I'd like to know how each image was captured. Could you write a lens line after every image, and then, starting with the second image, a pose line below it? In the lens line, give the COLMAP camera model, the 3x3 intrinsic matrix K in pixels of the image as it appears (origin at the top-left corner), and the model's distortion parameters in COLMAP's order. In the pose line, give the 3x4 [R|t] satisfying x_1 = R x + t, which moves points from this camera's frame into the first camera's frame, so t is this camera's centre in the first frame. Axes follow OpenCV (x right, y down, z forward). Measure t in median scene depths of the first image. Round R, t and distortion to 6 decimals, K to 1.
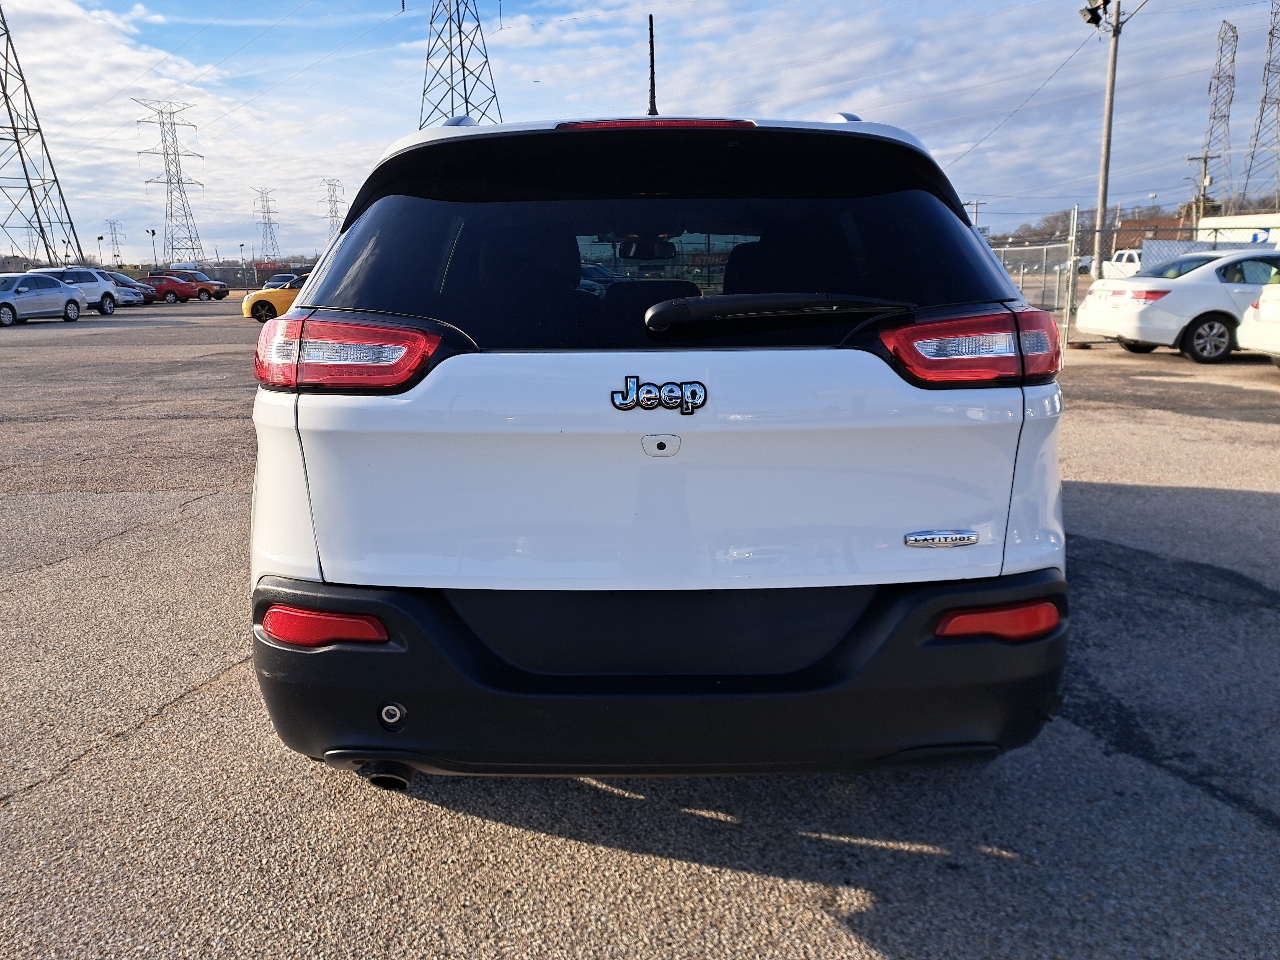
lens RADIAL K [[966.8, 0, 646.7], [0, 966.8, 464.9], [0, 0, 1]] dist [0.048639, -0.045244]
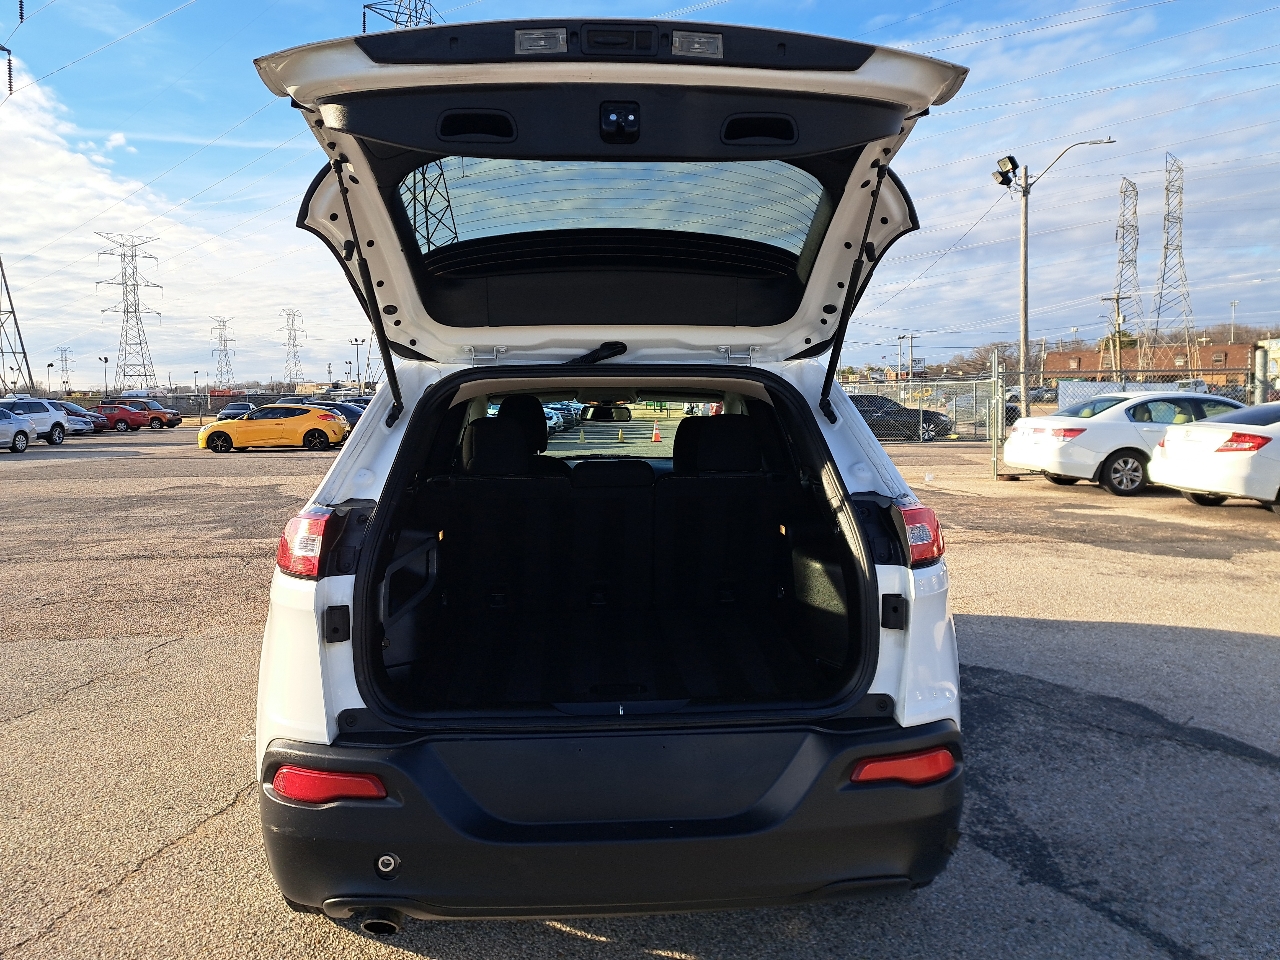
lens RADIAL K [[973.9, 0, 655.5], [0, 973.9, 434.1], [0, 0, 1]] dist [0.051540, -0.045056]
pose [[0.998385, -0.001665, 0.056792, -0.005227], [0.010258, 0.988428, -0.151346, -0.029552], [-0.055883, 0.151684, 0.986848, -0.107924]]
